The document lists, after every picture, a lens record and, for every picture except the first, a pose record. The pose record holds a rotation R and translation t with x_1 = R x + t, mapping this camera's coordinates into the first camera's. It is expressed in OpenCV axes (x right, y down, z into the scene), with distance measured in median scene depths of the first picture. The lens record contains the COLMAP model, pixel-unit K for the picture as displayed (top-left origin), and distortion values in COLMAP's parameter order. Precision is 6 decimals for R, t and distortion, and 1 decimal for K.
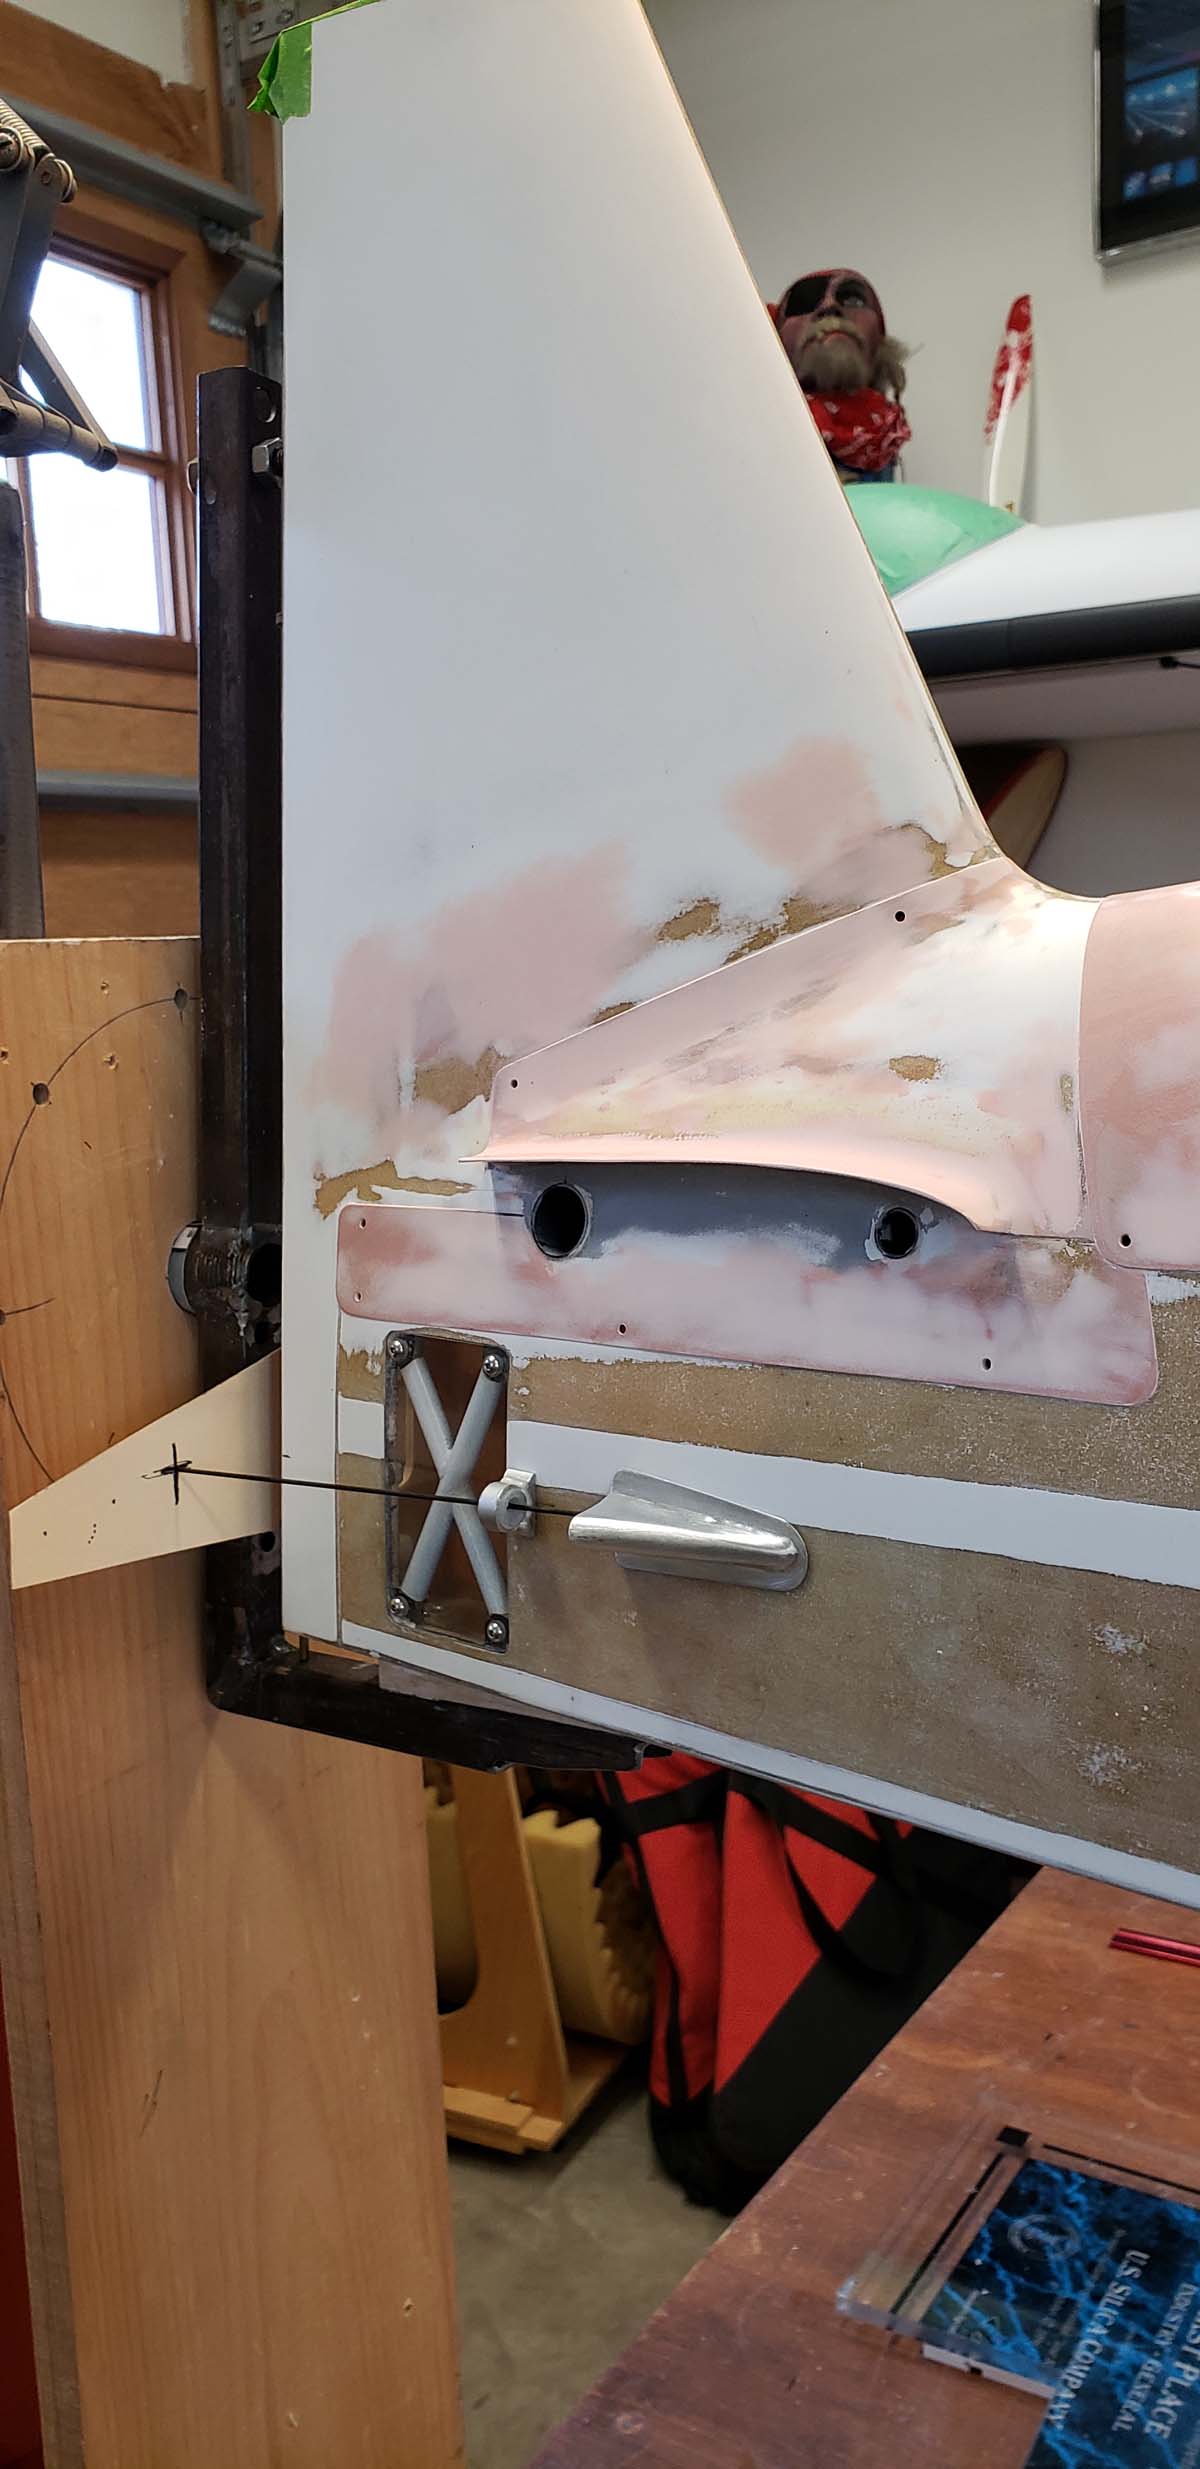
lens RADIAL K [[1899.0, 0, 600.0], [0, 1899.0, 1234.5], [0, 0, 1]] dist [0.006146, 0.002887]
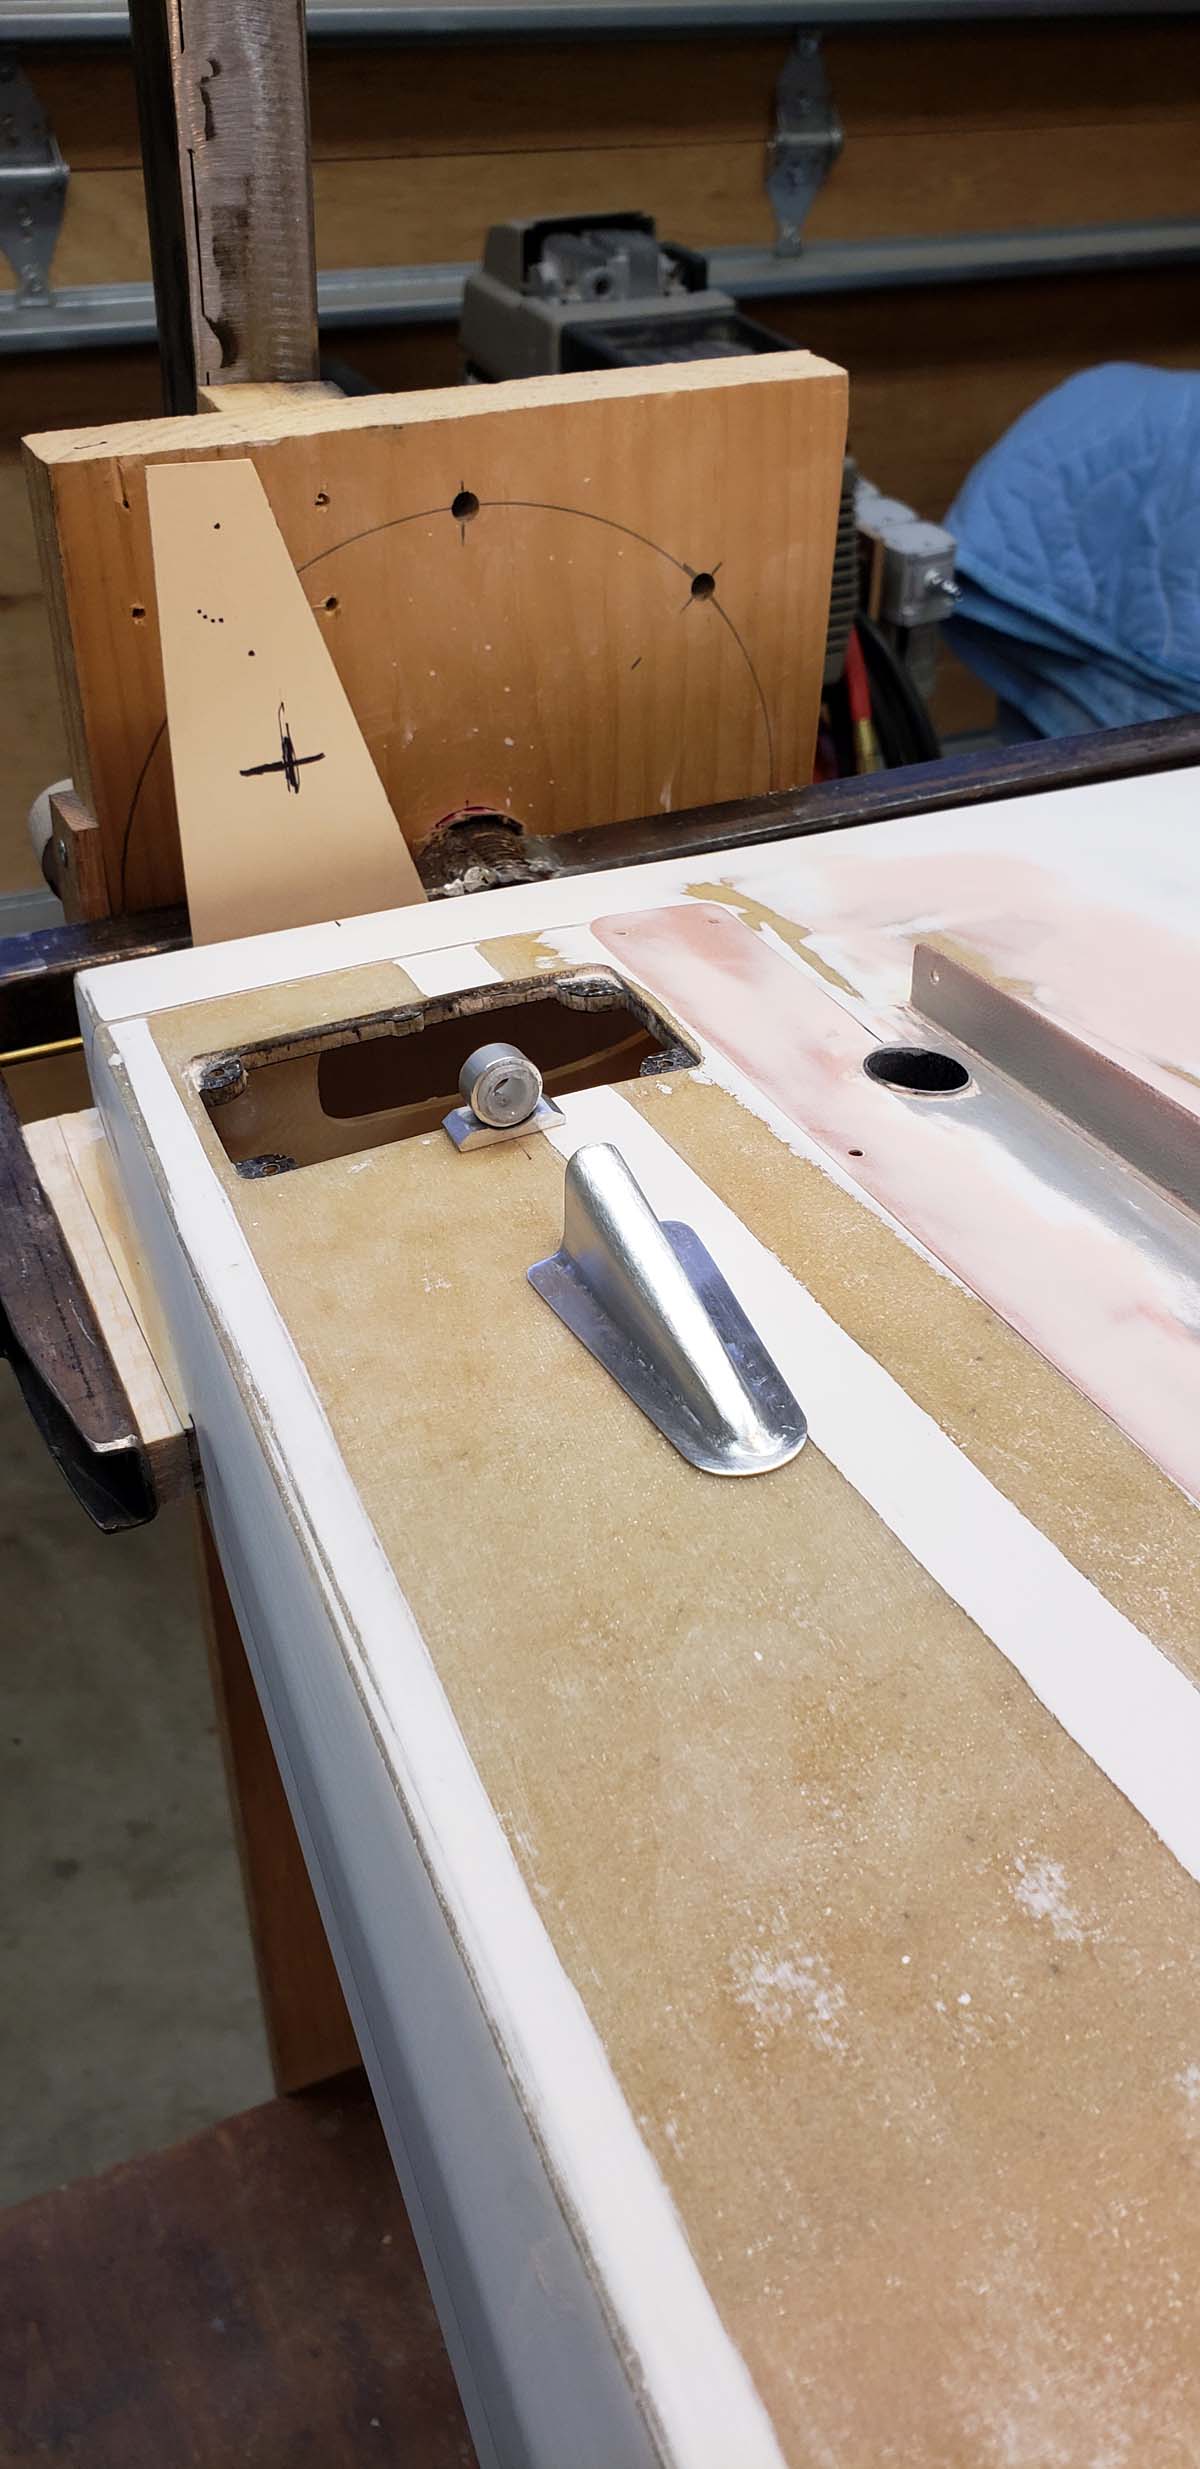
lens RADIAL K [[1899.0, 0, 600.0], [0, 1899.0, 1234.5], [0, 0, 1]] dist [0.006146, 0.002887]
pose [[0.337766, 0.907927, -0.248158, 0.168818], [-0.884399, 0.215915, -0.413787, 0.402326], [-0.322107, 0.359234, 0.875898, 0.461149]]
